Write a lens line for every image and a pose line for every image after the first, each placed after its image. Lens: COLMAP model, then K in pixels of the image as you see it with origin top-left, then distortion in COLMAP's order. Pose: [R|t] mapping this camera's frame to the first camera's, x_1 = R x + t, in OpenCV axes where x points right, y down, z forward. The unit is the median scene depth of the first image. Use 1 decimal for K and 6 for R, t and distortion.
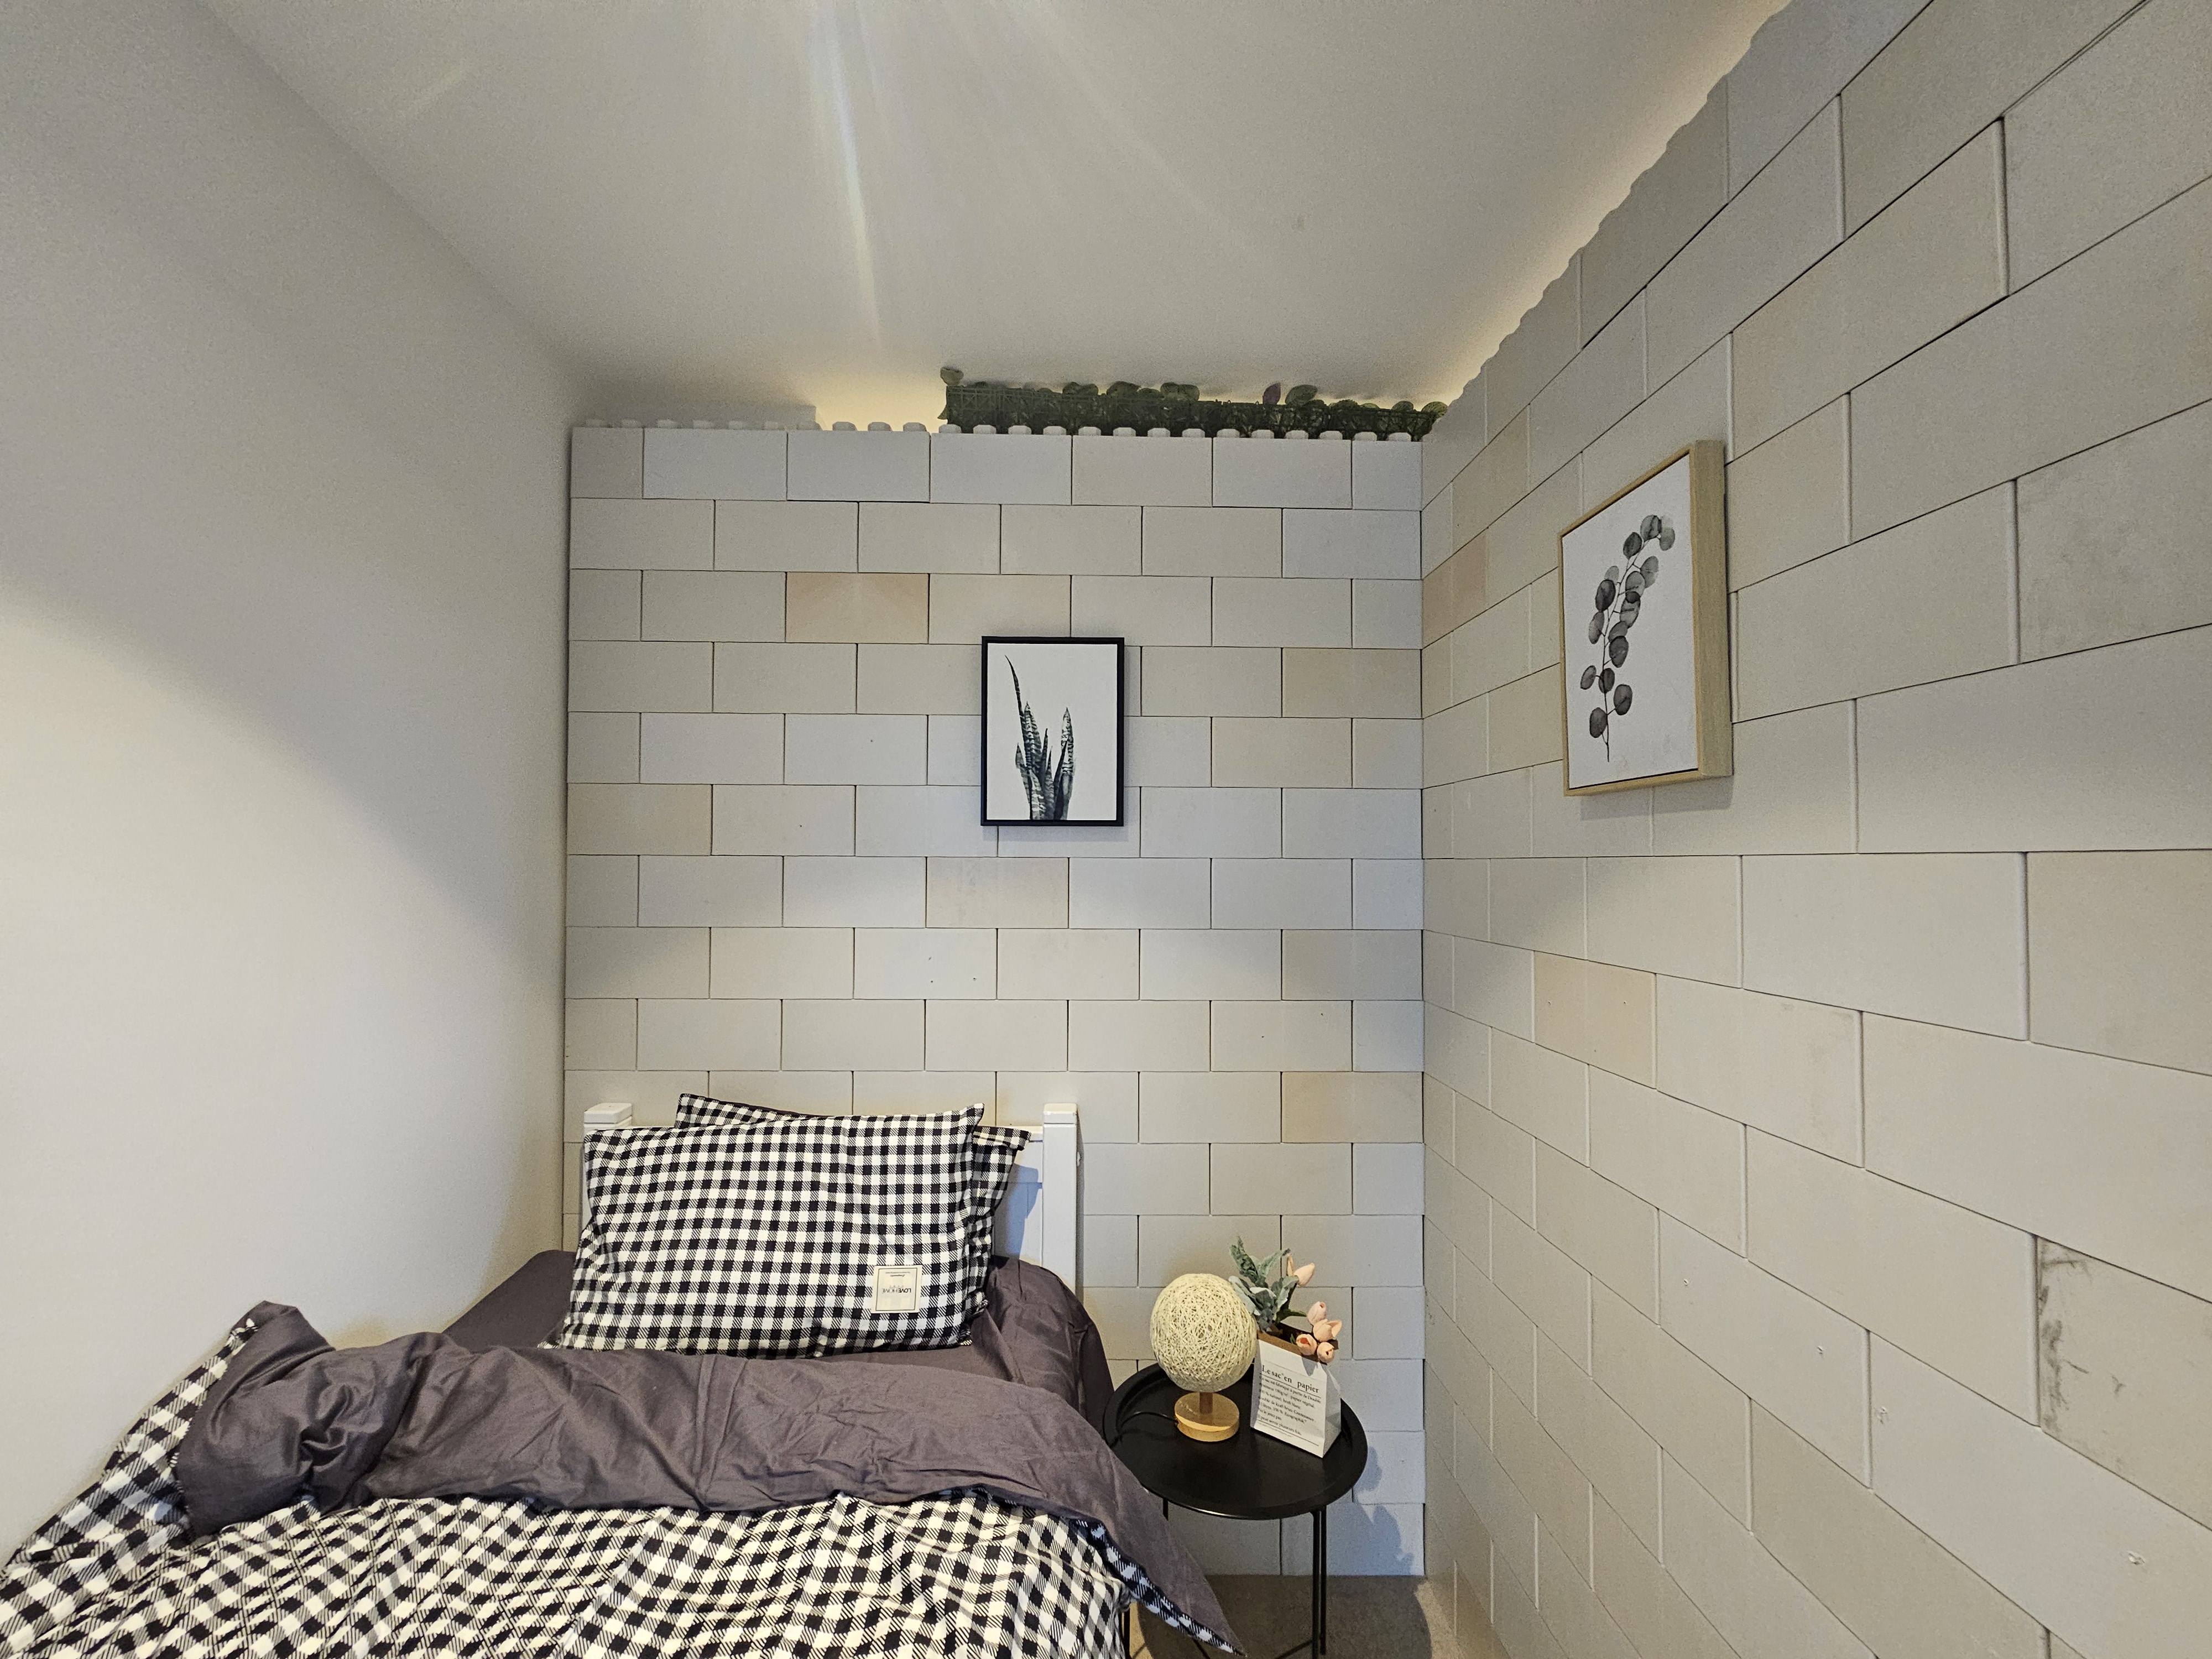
lens RADIAL K [[901.7, 0, 1106.1], [0, 901.7, 836.9], [0, 0, 1]] dist [-0.001421, 0.000614]
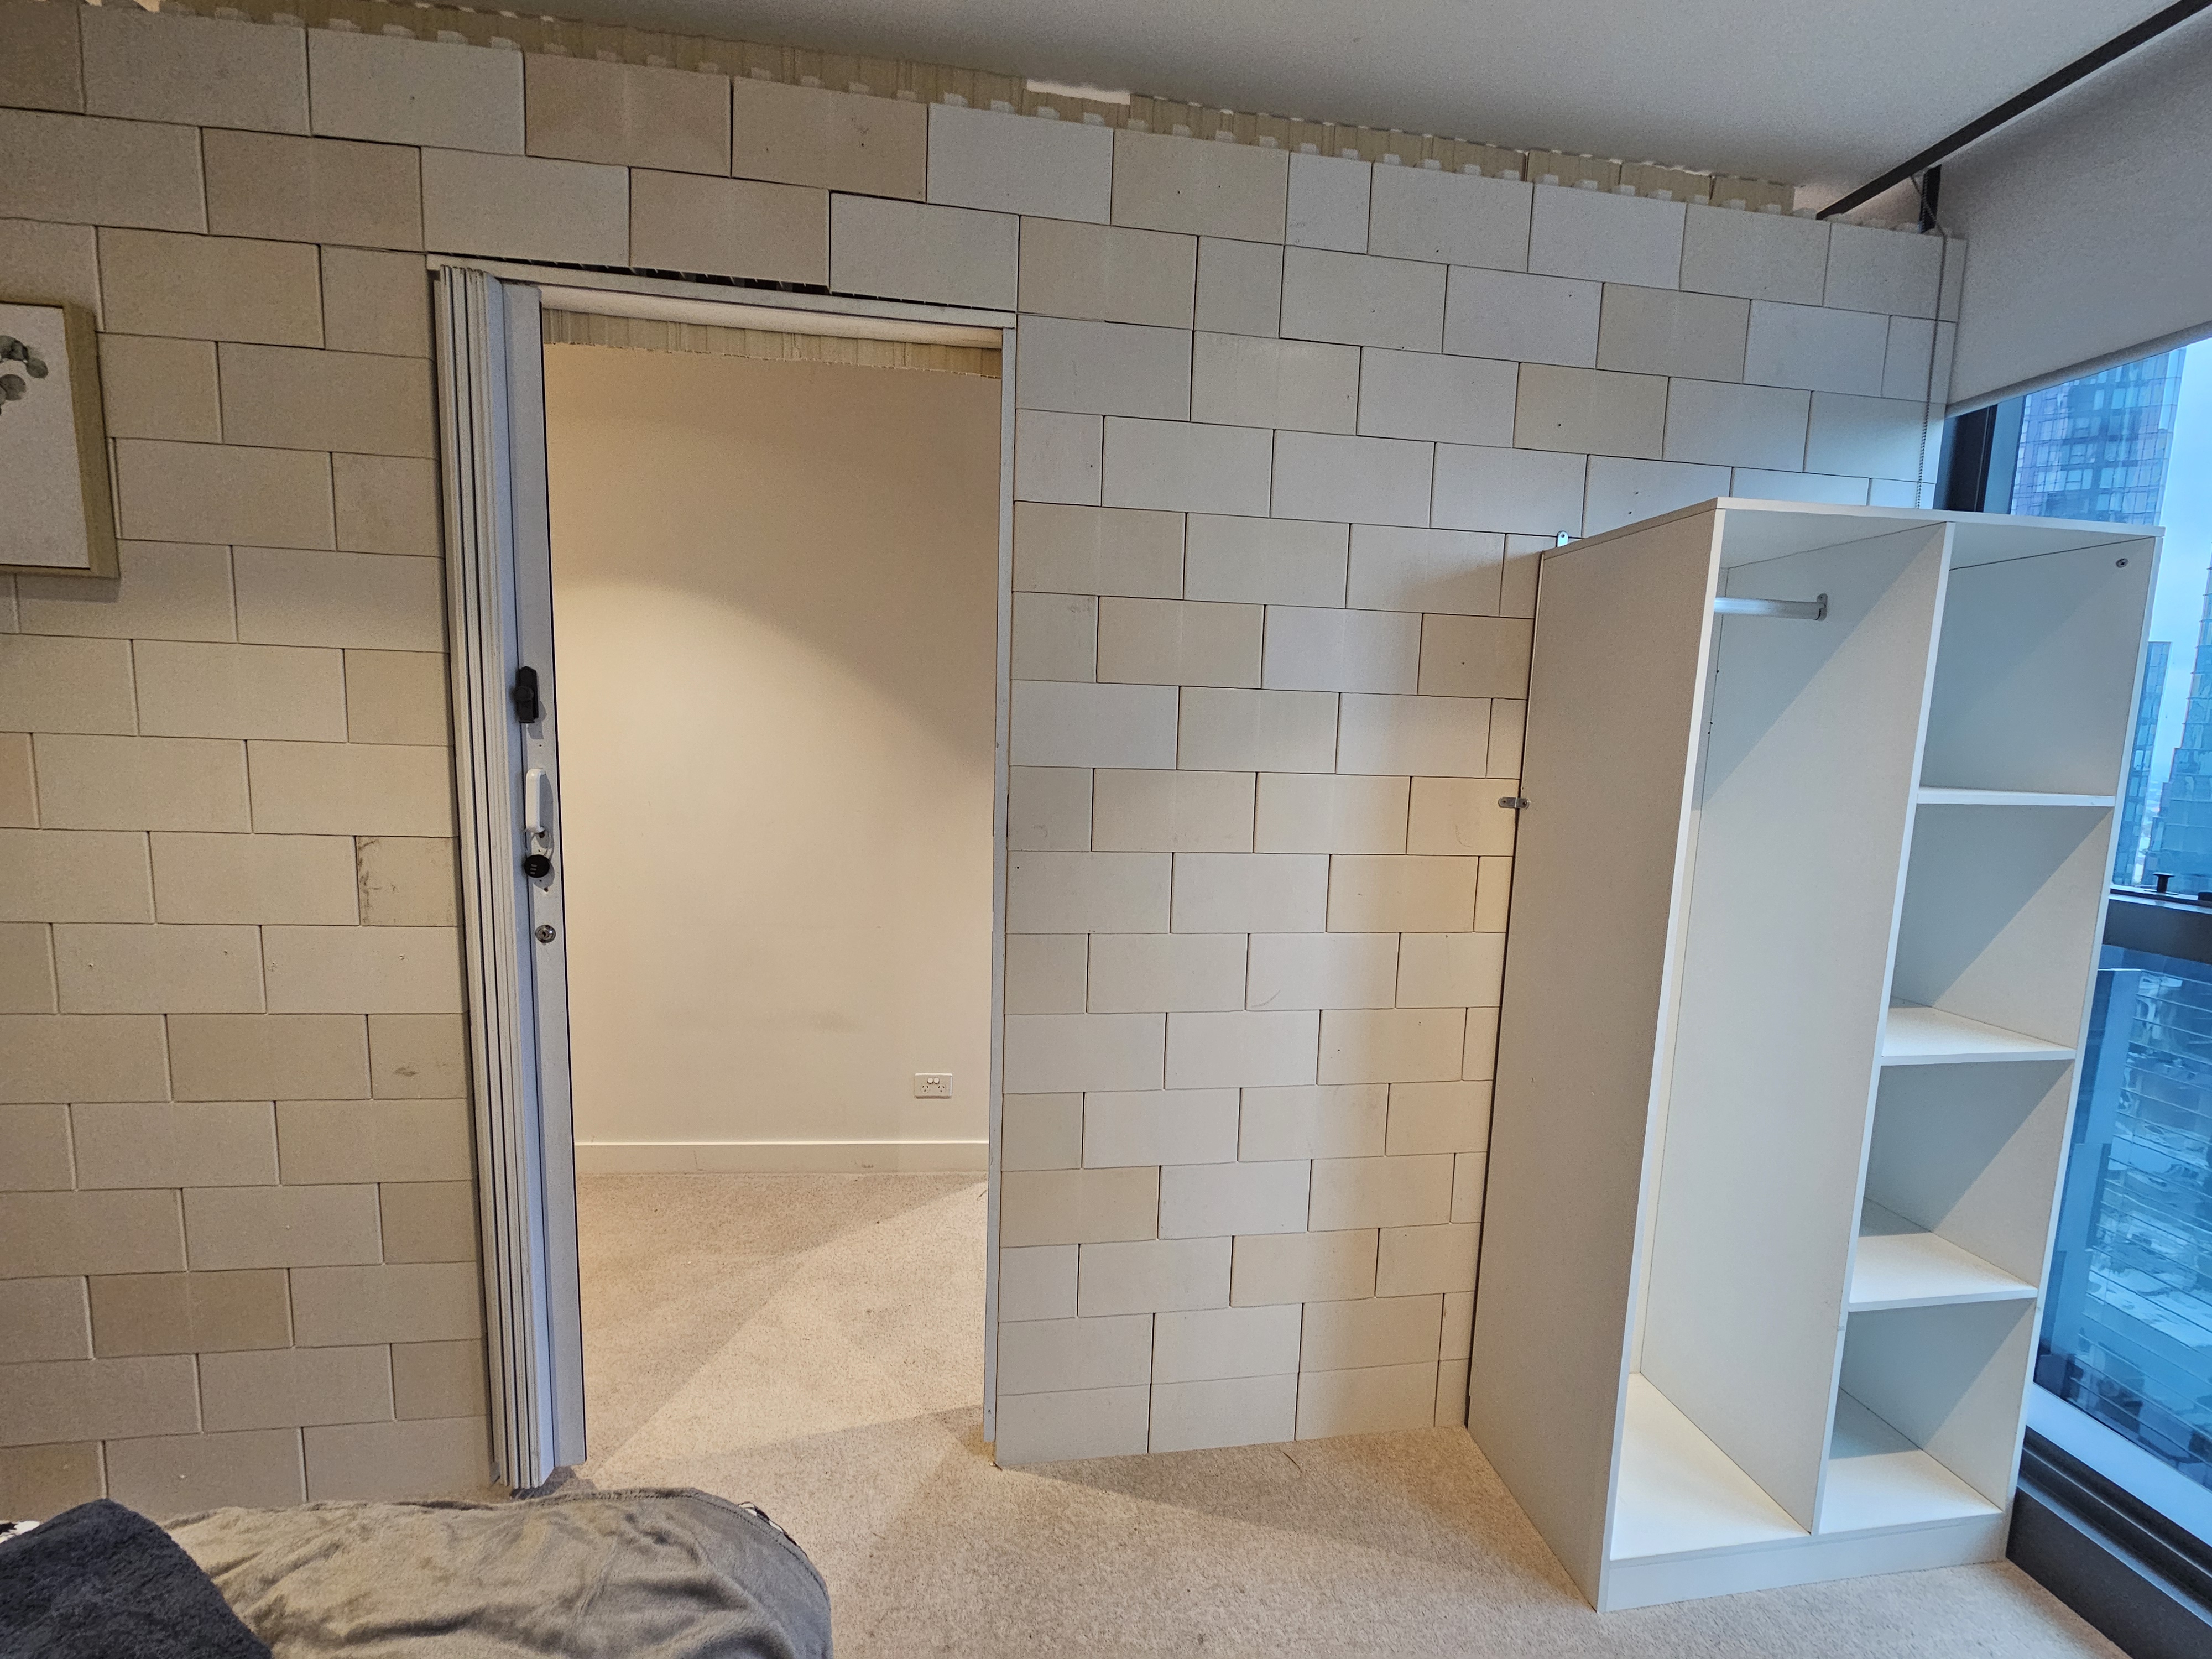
lens RADIAL K [[901.7, 0, 1107.5], [0, 901.7, 833.5], [0, 0, 1]] dist [-0.001421, 0.000614]
pose [[-0.096866, -0.113922, 0.988756, -0.976032], [-0.063686, 0.992101, 0.108068, 0.083130], [-0.993258, -0.052502, -0.103357, -0.416543]]
